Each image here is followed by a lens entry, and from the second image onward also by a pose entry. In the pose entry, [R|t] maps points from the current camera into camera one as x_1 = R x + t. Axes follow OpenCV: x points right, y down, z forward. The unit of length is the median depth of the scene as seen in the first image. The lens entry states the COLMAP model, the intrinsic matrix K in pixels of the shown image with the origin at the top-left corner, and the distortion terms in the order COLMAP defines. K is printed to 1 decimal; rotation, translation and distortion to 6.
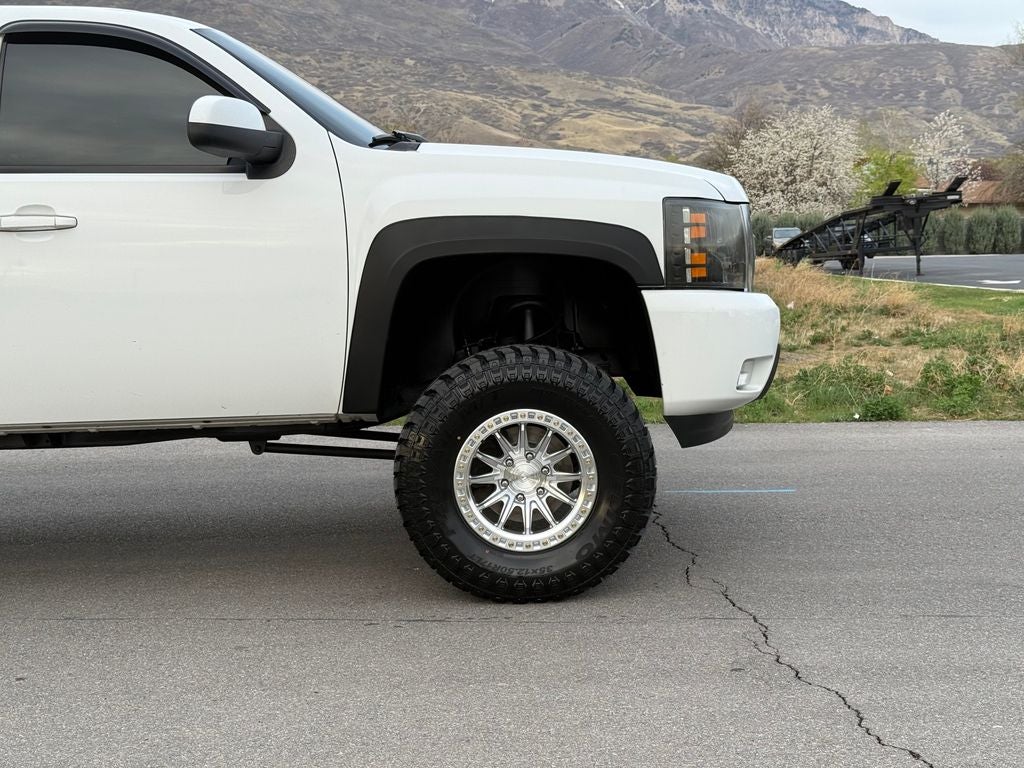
lens RADIAL K [[1418.0, 0, 470.6], [0, 1418.0, 410.4], [0, 0, 1]] dist [0.128917, 0.000000]
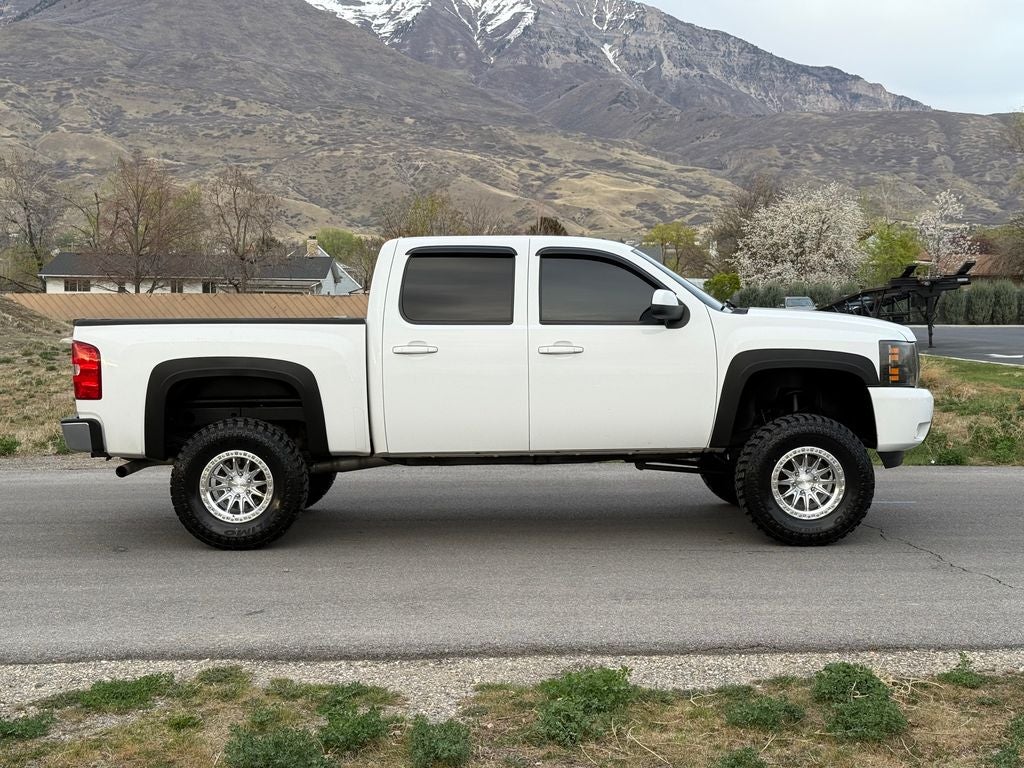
lens RADIAL K [[1418.0, 0, 462.6], [0, 1418.0, 415.4], [0, 0, 1]] dist [0.128917, 0.000000]
pose [[0.999872, 0.016015, 0.000383, -0.207912], [-0.015992, 0.999259, -0.035010, 0.015425], [-0.000943, 0.034999, 0.999387, -0.461109]]
